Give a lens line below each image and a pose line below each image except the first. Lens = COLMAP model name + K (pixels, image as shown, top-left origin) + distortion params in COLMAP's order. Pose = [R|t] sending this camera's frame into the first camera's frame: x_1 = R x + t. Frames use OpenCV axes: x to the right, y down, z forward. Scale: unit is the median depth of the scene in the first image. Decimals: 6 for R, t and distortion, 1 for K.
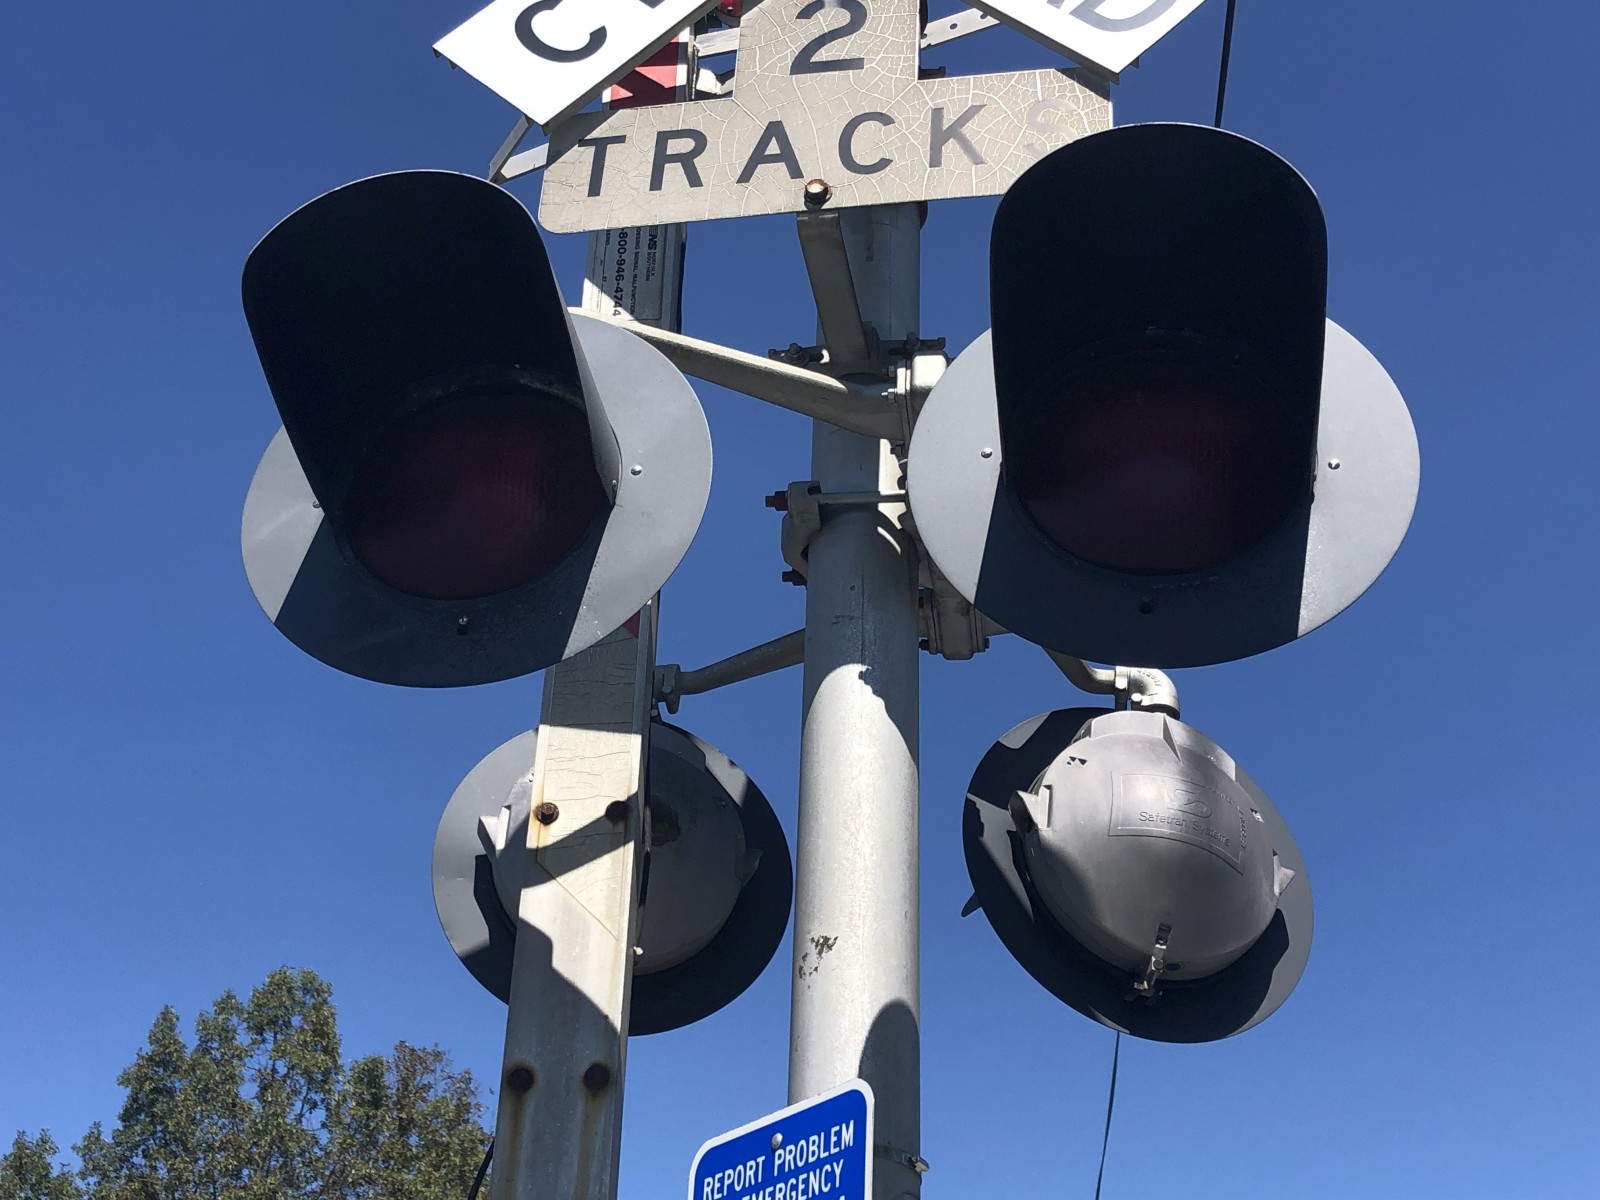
lens RADIAL K [[2060.1, 0, 768.4], [0, 2060.1, 593.8], [0, 0, 1]] dist [0.215964, -0.892144]
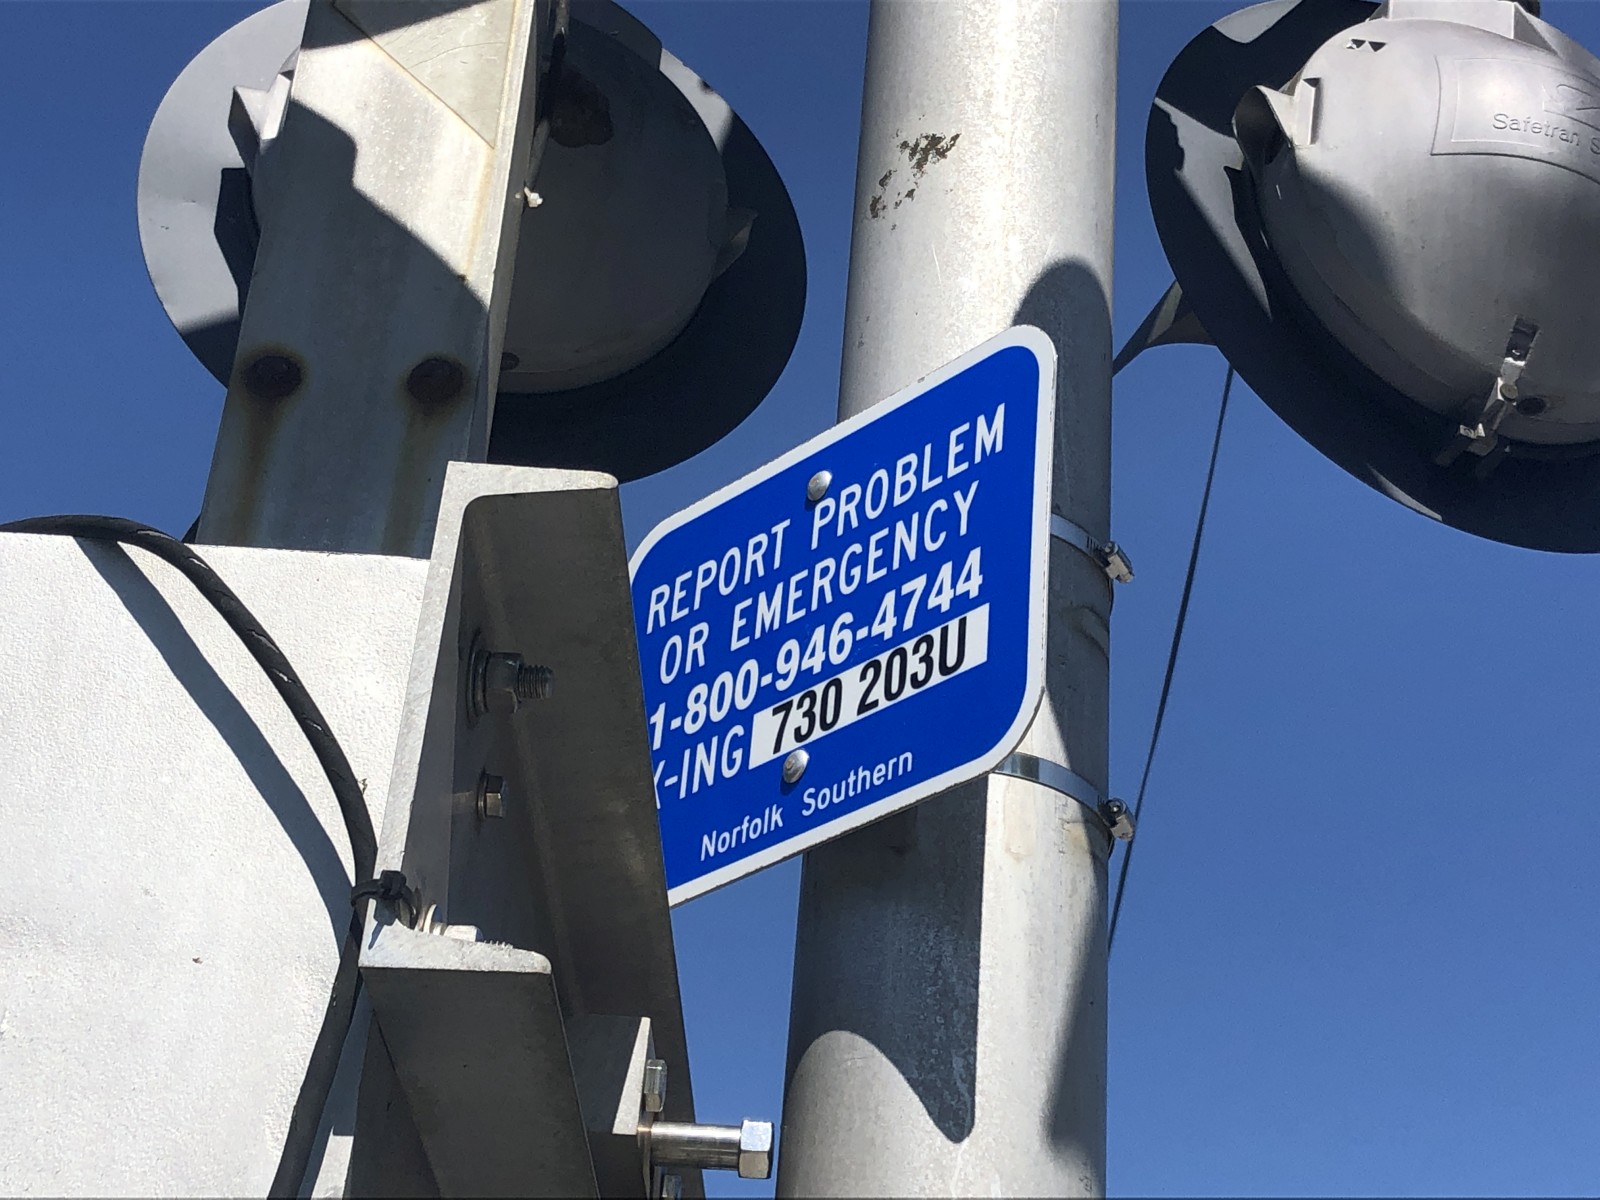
lens RADIAL K [[2723.6, 0, 803.9], [0, 2723.6, 560.6], [0, 0, 1]] dist [0.065764, -0.035708]
pose [[0.996280, 0.069020, 0.051596, -0.027942], [-0.071350, 0.996446, 0.044771, 0.238730], [-0.048323, -0.048286, 0.997664, 0.371060]]
